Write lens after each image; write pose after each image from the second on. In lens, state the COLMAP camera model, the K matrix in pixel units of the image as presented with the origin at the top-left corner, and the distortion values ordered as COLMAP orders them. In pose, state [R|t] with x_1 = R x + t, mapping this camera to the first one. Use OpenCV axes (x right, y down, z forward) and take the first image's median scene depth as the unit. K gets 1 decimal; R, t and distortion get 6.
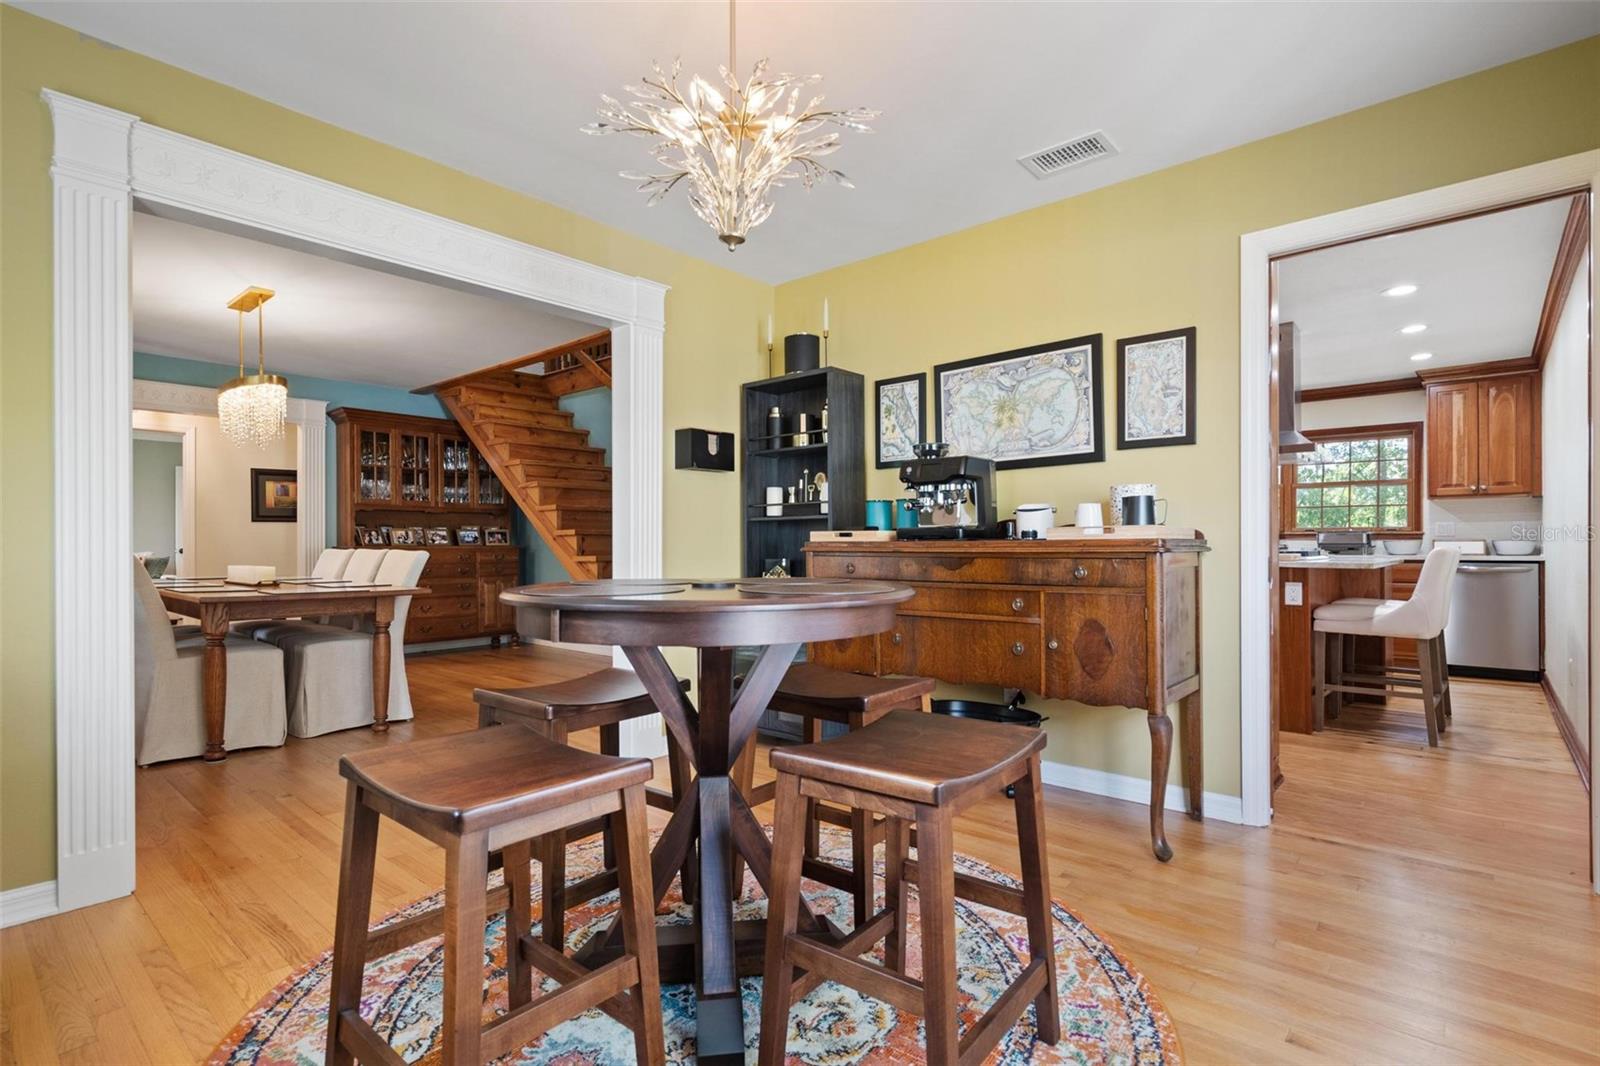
lens RADIAL K [[745.5, 0, 800.0], [0, 745.5, 533.0], [0, 0, 1]] dist [0.000707, -0.000113]
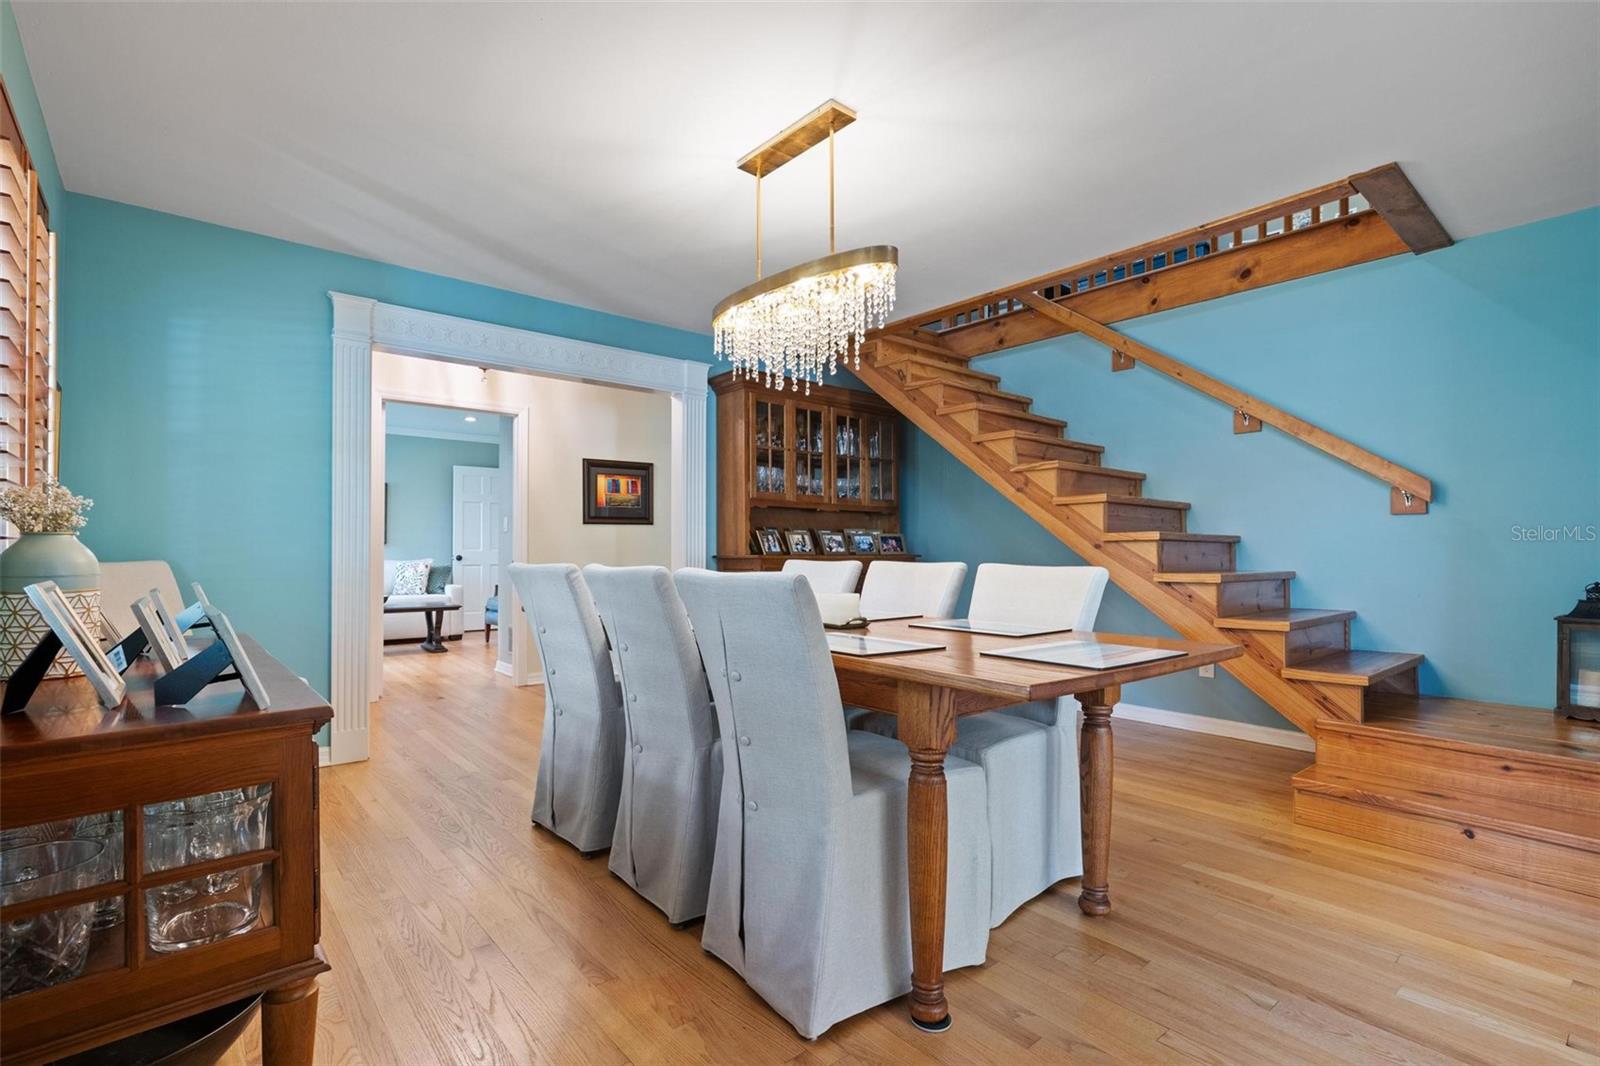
lens RADIAL K [[745.5, 0, 800.0], [0, 745.5, 533.0], [0, 0, 1]] dist [0.000707, -0.000113]
pose [[0.986236, 0.003730, -0.165301, -0.402642], [-0.006103, 0.999885, -0.013850, 0.005607], [0.165231, 0.014668, 0.986146, 0.257166]]
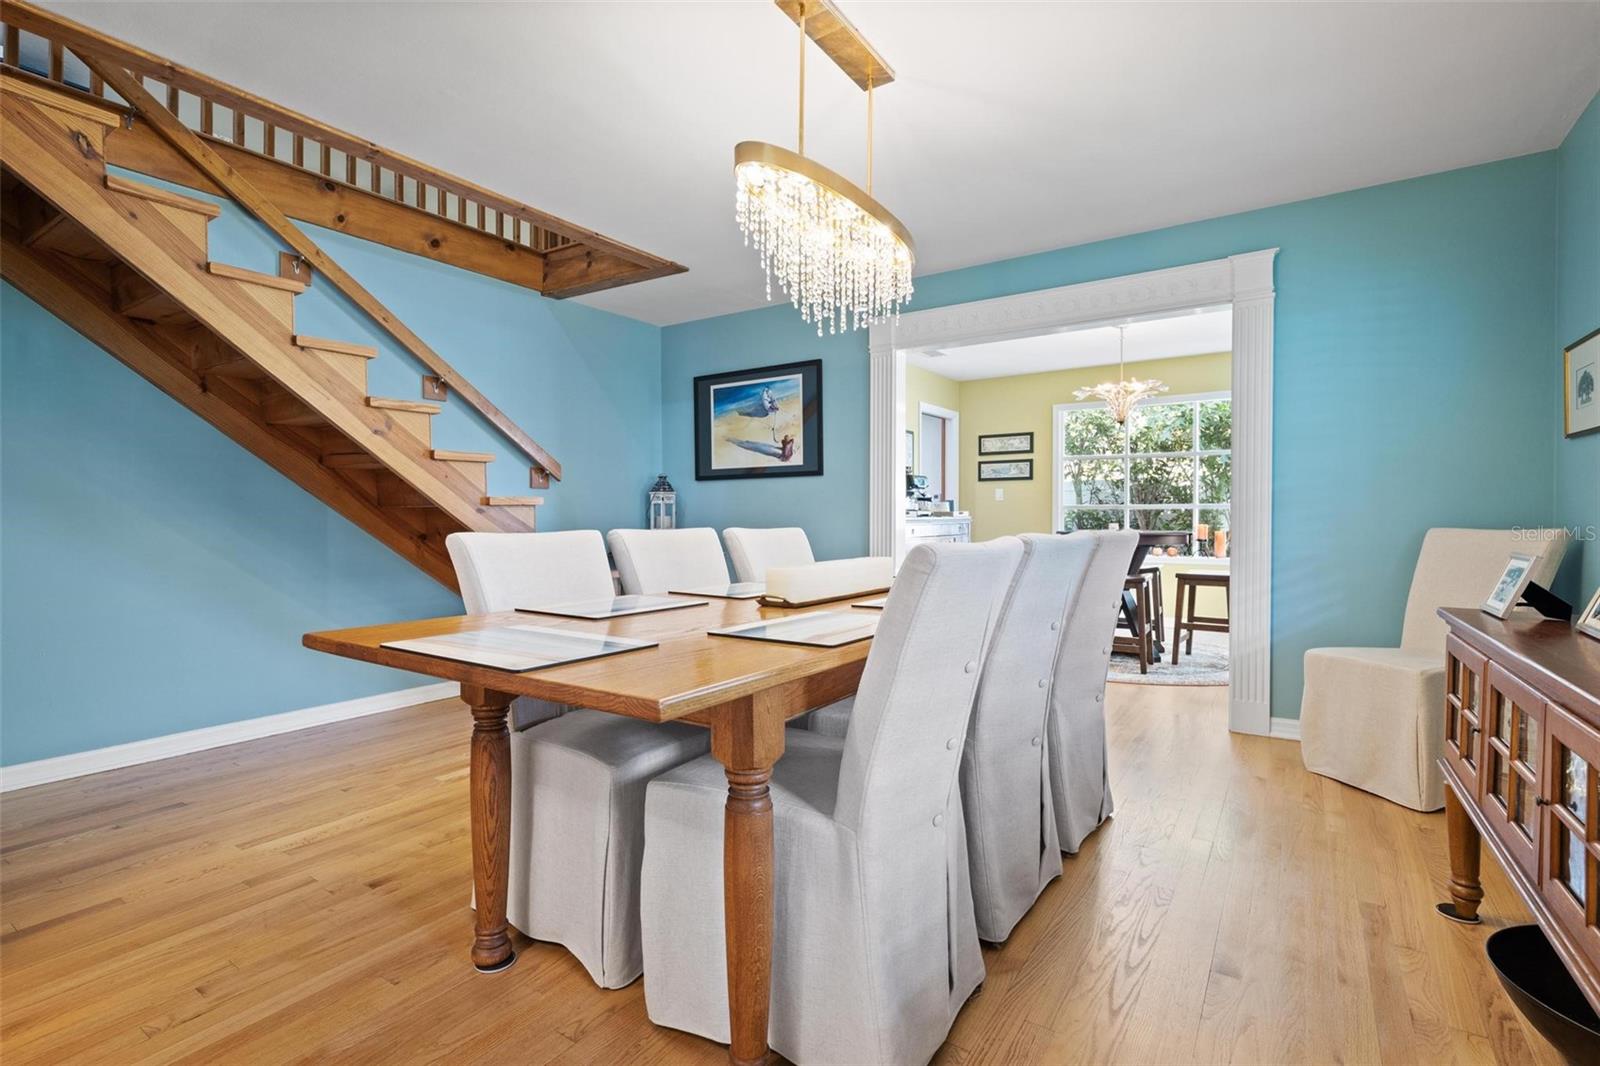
lens RADIAL K [[745.5, 0, 800.0], [0, 745.5, 533.0], [0, 0, 1]] dist [0.000707, -0.000113]
pose [[-0.105779, -0.013225, 0.994302, -0.796735], [-0.007496, 0.999894, 0.012502, 0.013612], [-0.994361, -0.006131, -0.105867, 0.679298]]
